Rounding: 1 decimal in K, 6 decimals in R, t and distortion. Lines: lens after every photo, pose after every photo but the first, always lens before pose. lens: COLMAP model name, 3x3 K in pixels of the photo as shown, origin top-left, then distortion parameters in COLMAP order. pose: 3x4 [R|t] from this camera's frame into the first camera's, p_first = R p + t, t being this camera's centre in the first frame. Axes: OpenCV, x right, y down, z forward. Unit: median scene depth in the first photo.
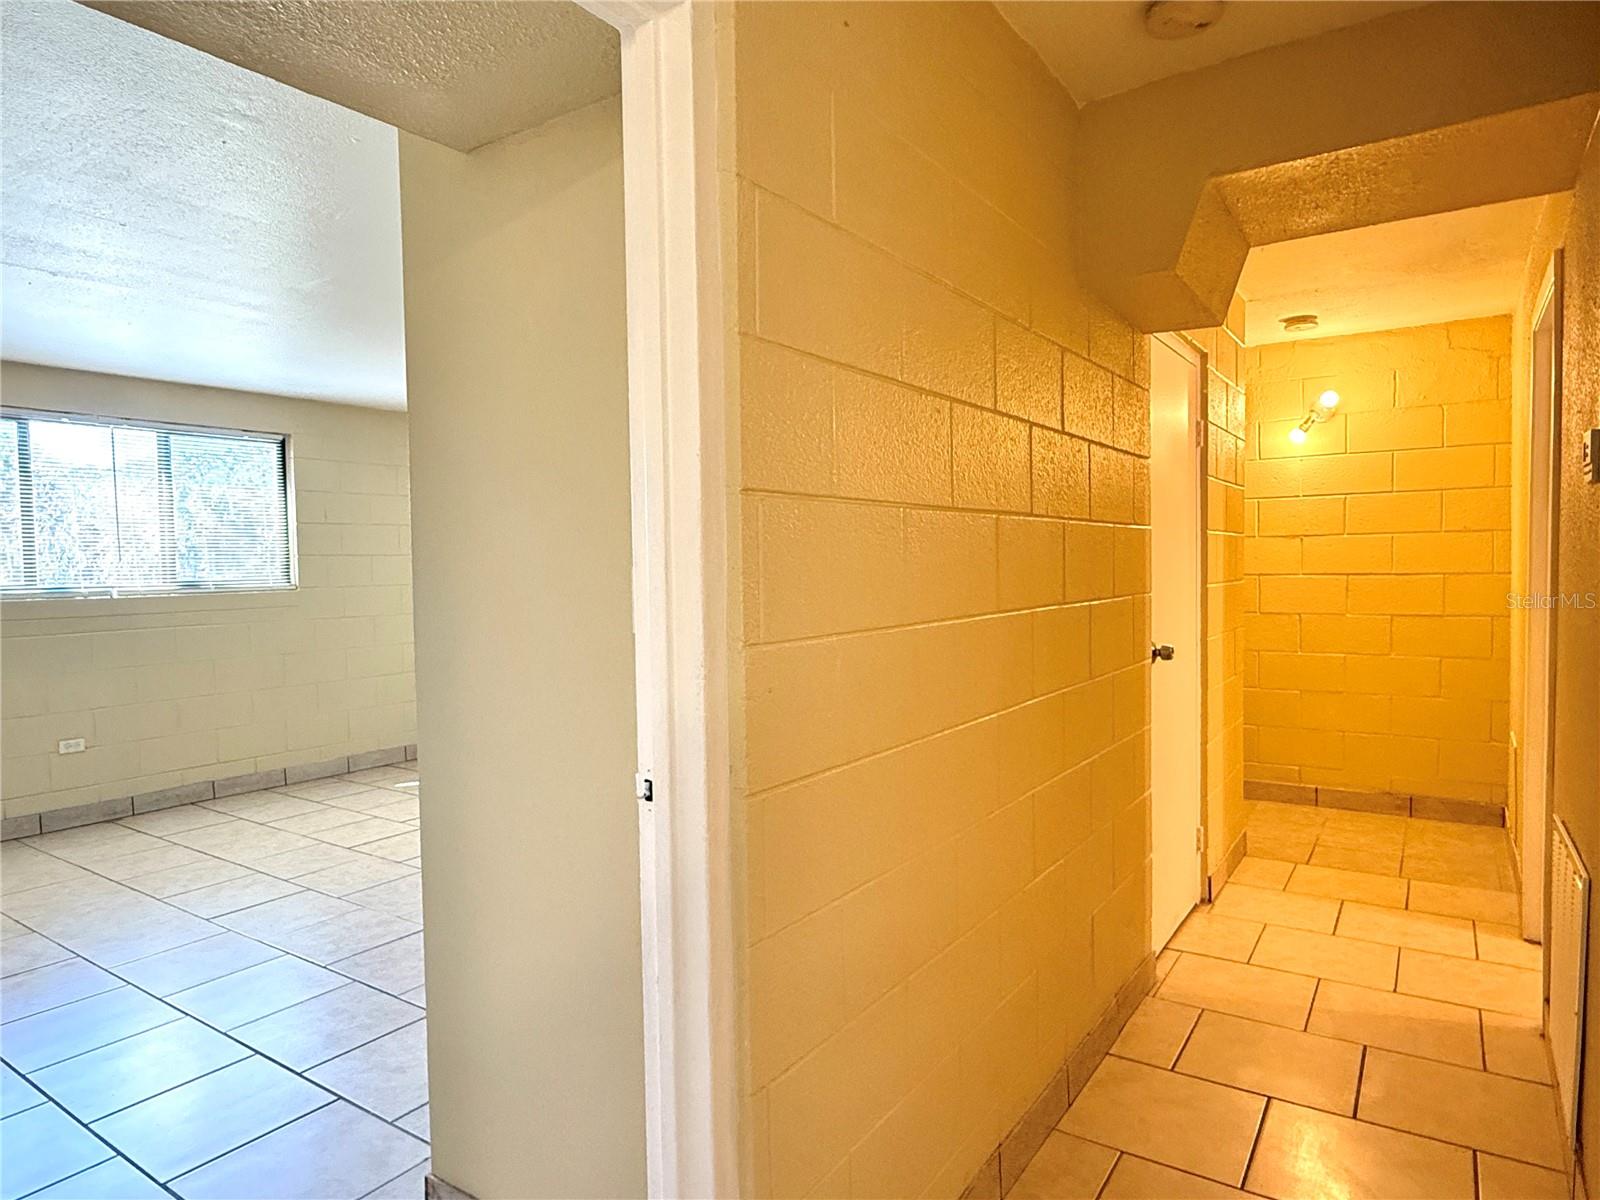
lens RADIAL K [[932.1, 0, 765.8], [0, 932.1, 602.0], [0, 0, 1]] dist [0.002291, 0.001843]
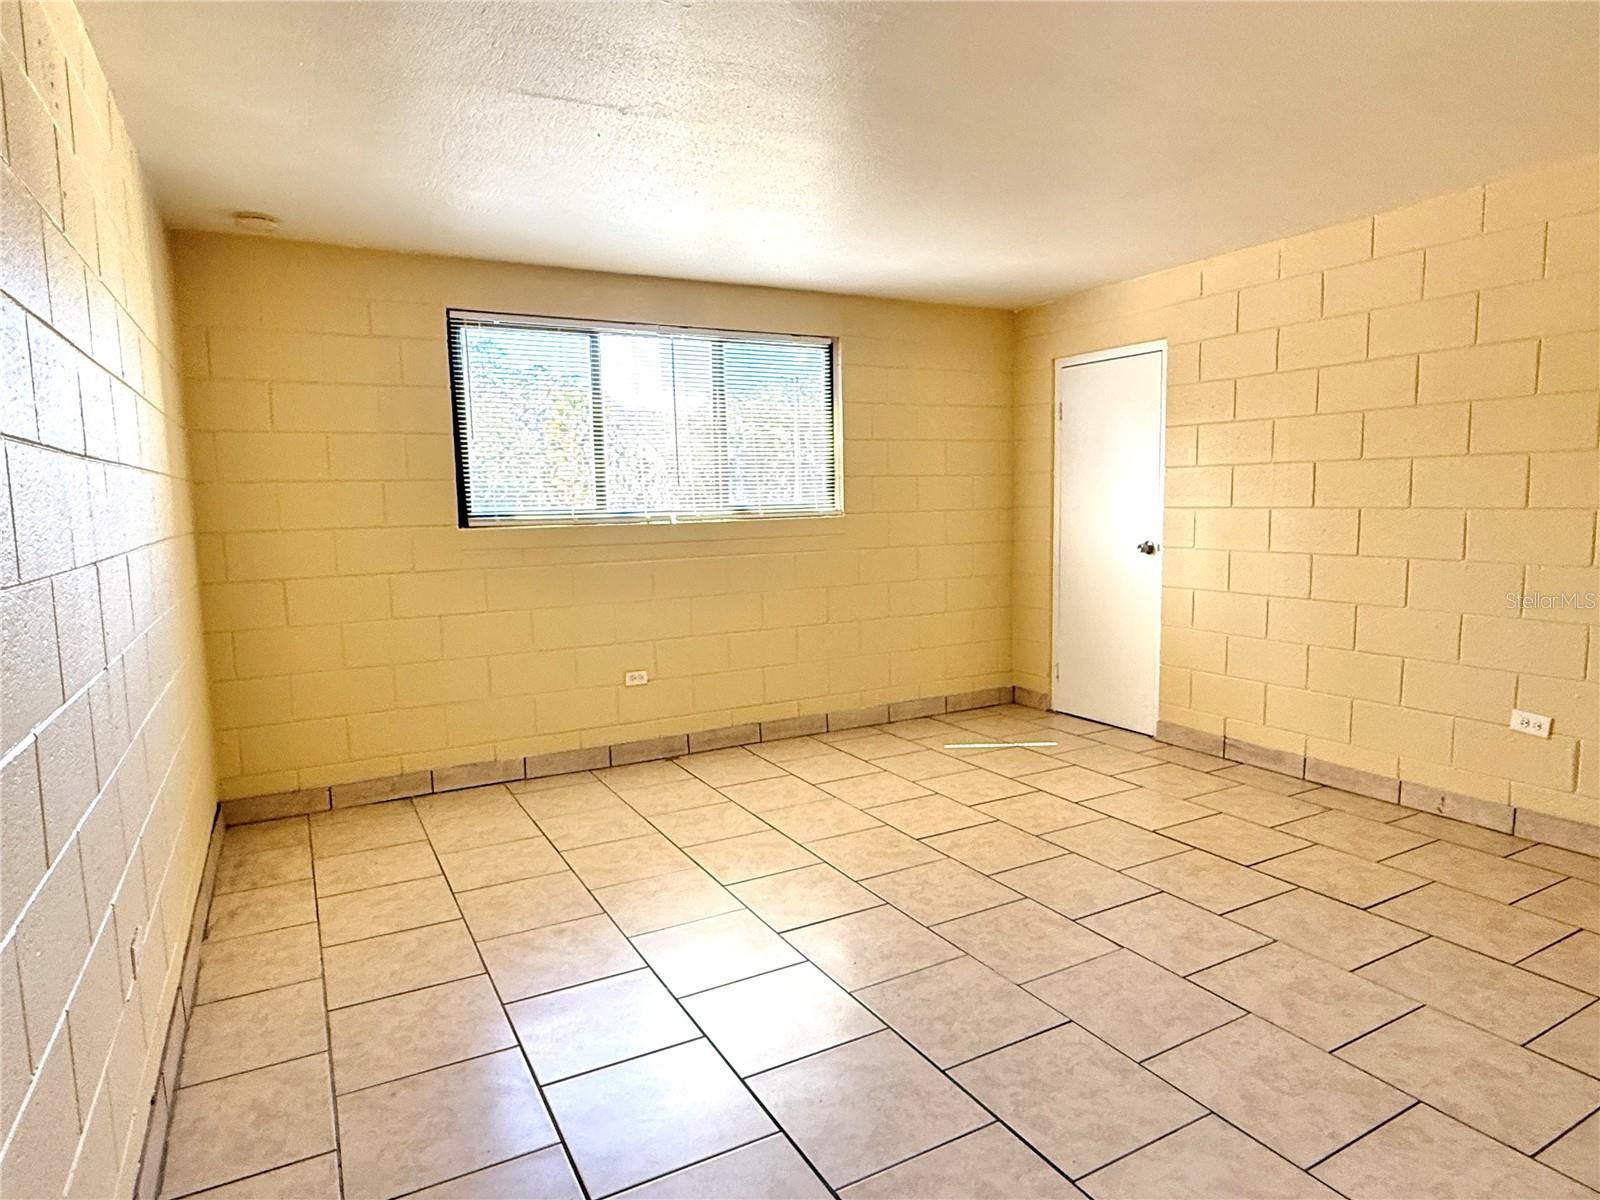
lens RADIAL K [[932.1, 0, 802.4], [0, 932.1, 594.7], [0, 0, 1]] dist [0.002291, 0.001843]
pose [[0.897245, 0.045520, -0.439180, -0.169155], [-0.014013, 0.997106, 0.074719, -0.004596], [0.441310, -0.060887, 0.895287, 0.218192]]
